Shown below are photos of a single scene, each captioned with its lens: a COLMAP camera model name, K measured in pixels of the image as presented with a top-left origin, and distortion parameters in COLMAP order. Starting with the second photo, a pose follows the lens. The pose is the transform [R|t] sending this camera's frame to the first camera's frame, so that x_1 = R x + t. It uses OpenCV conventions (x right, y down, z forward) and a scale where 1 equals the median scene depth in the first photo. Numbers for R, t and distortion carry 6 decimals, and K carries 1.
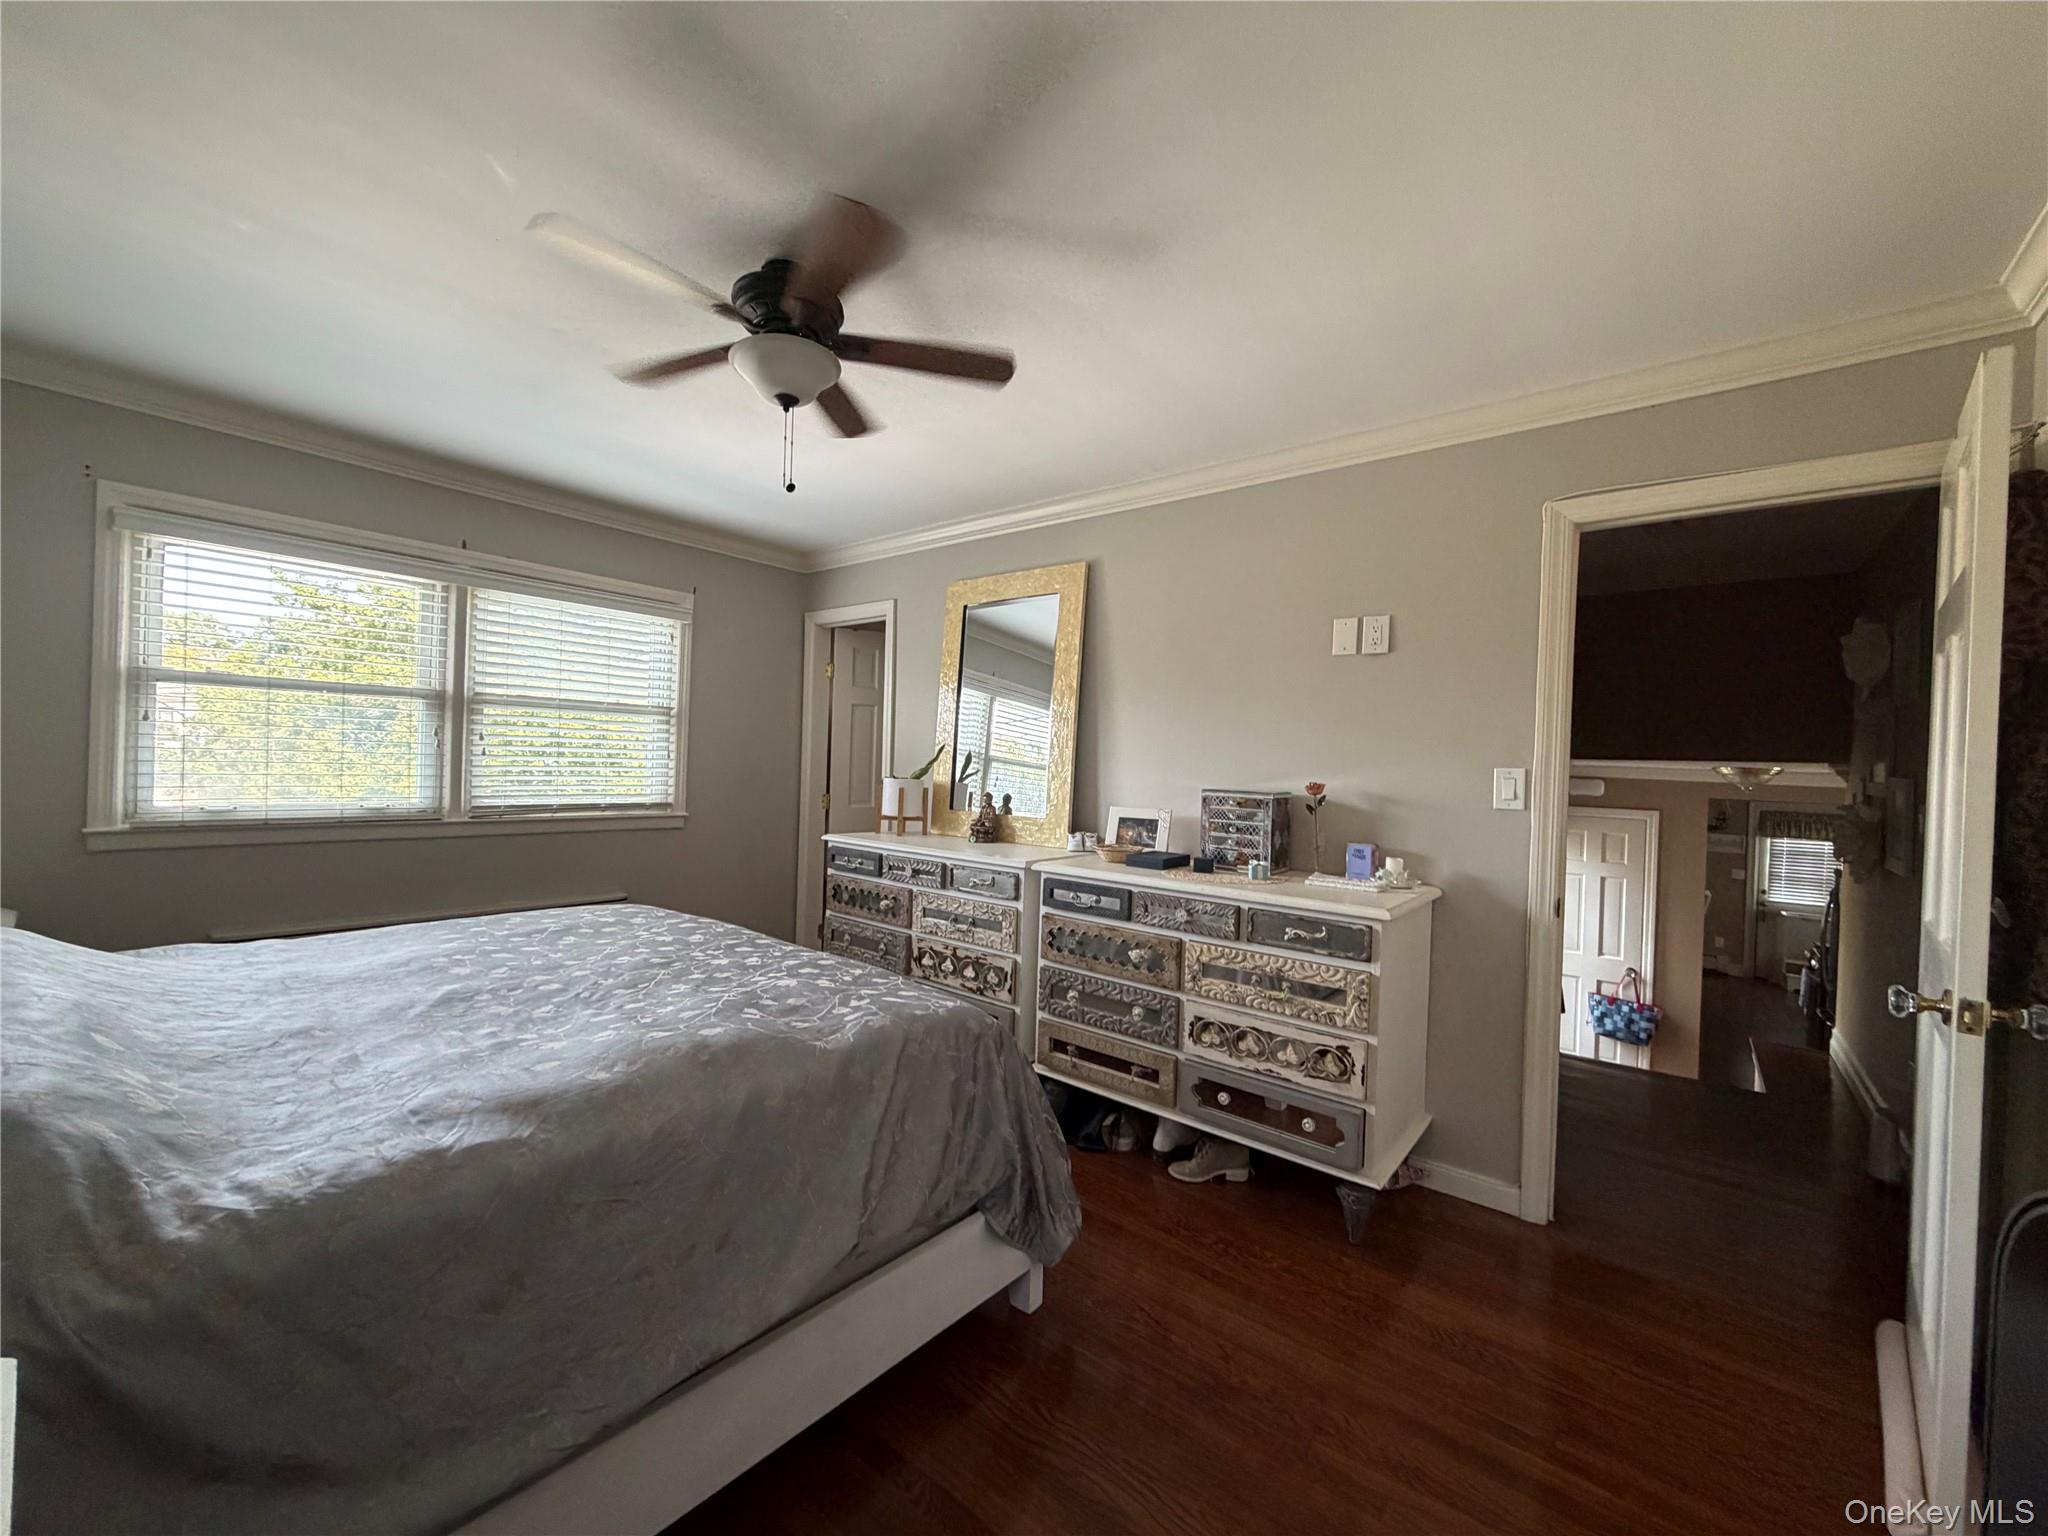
lens RADIAL K [[814.2, 0, 1016.4], [0, 814.2, 767.1], [0, 0, 1]] dist [0.002044, -0.000180]
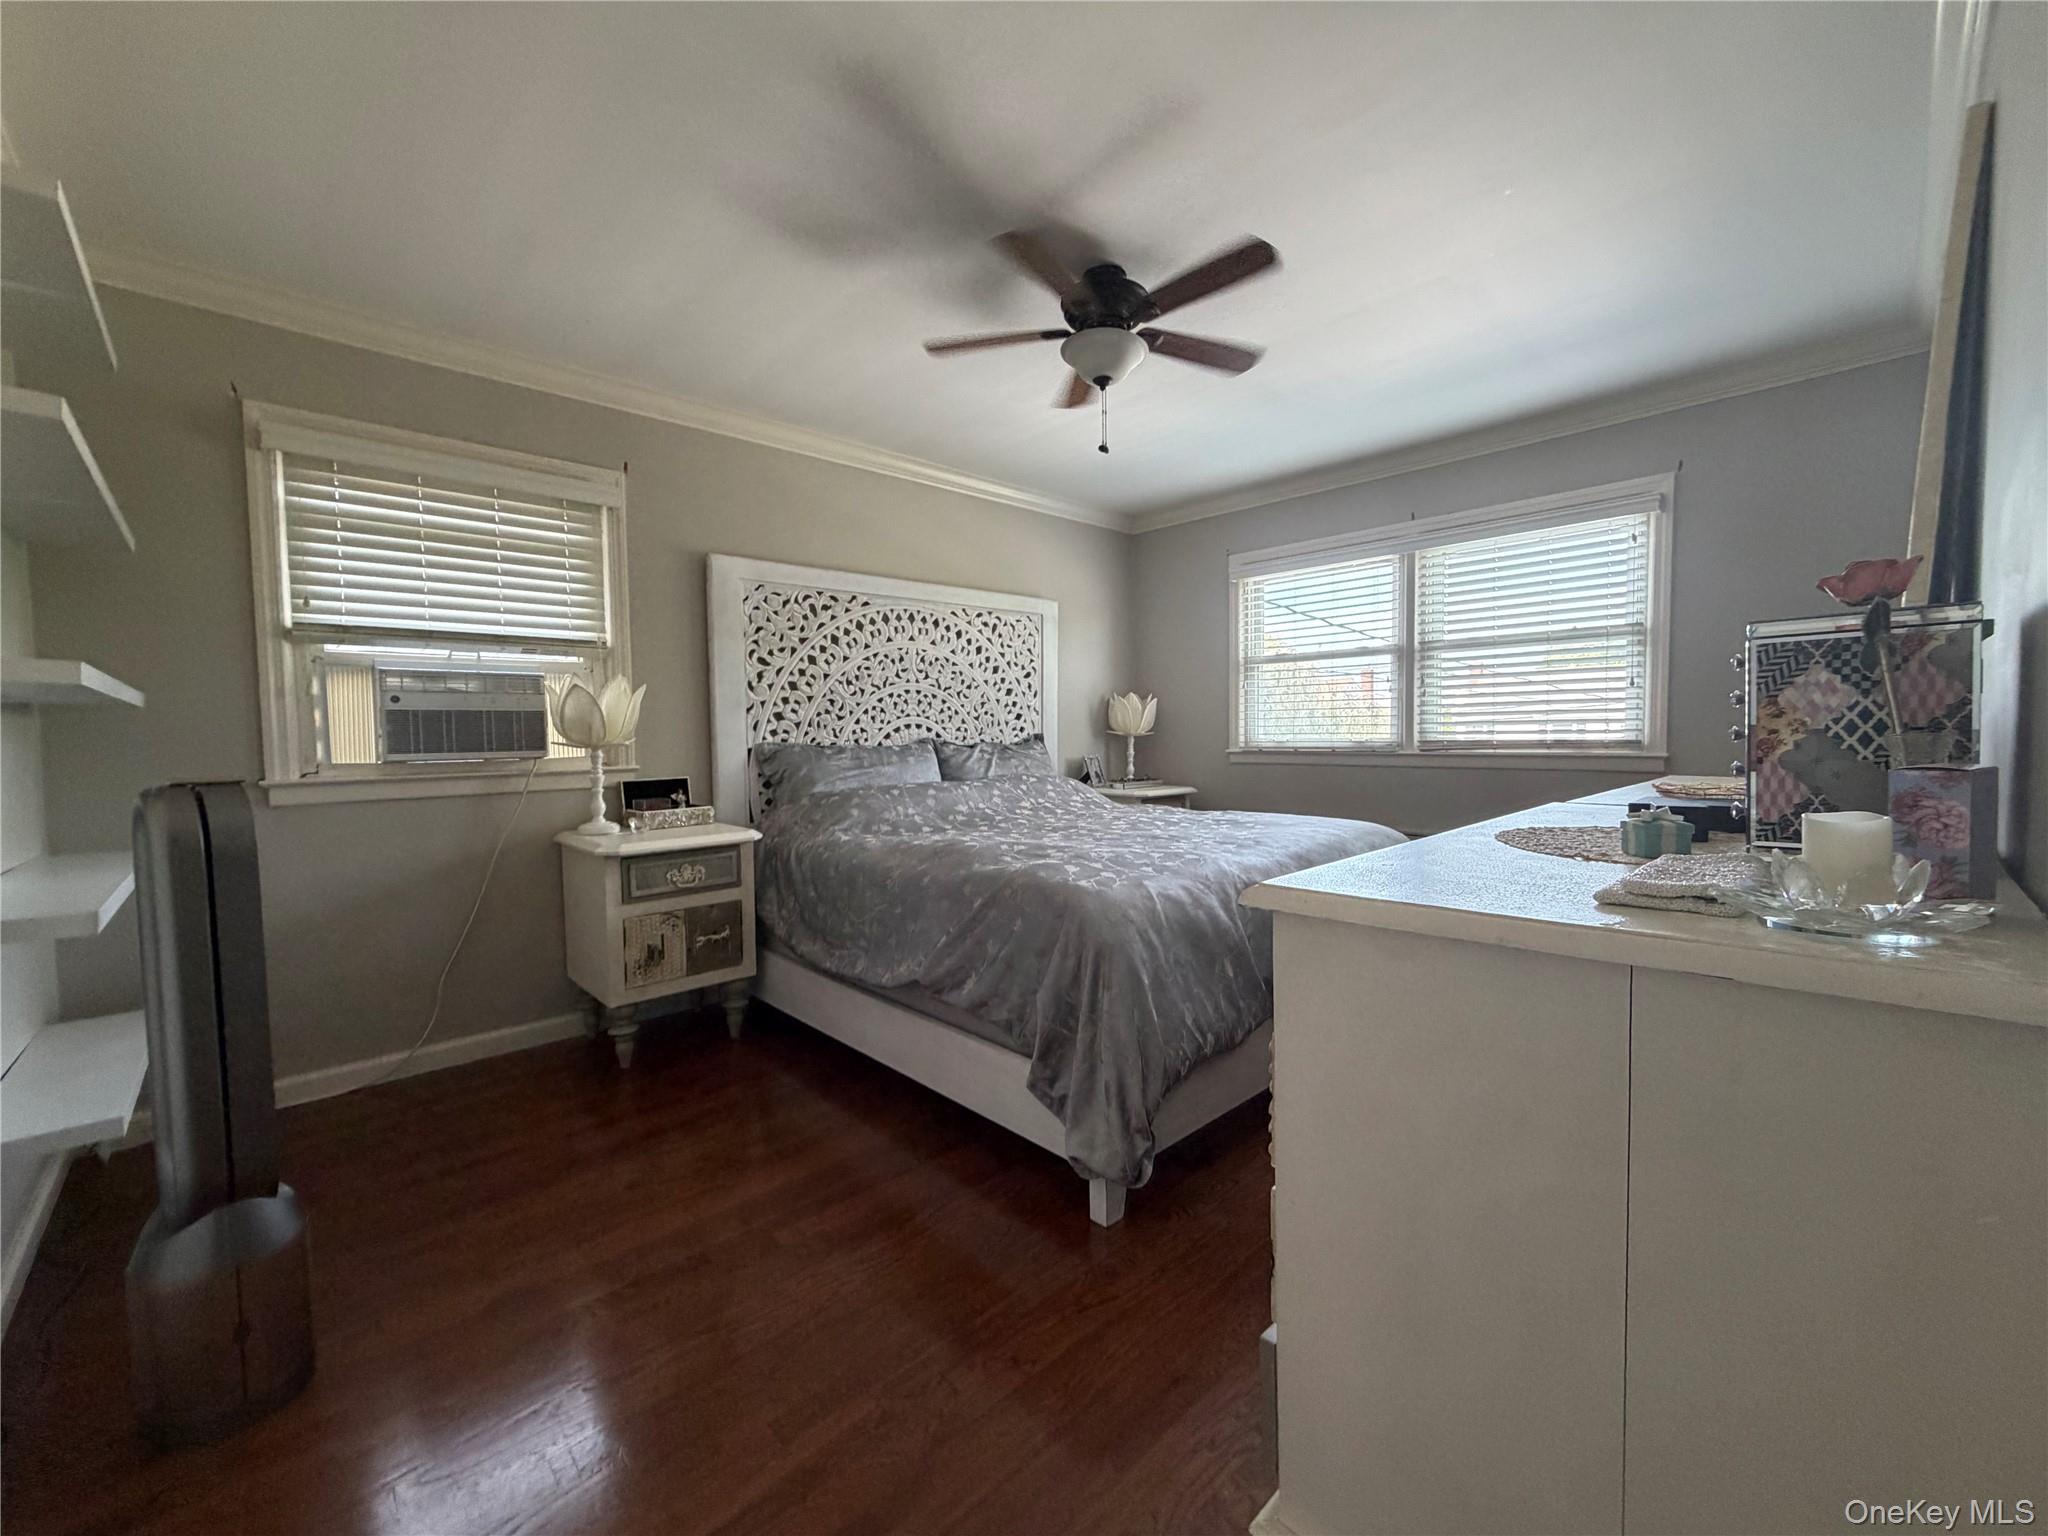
lens RADIAL K [[814.2, 0, 1016.5], [0, 814.2, 771.4], [0, 0, 1]] dist [0.002044, -0.000180]
pose [[-0.117043, 0.021755, -0.992889, 0.550381], [0.009571, 0.999738, 0.020777, 0.061820], [0.993081, -0.007071, -0.117220, 0.571888]]
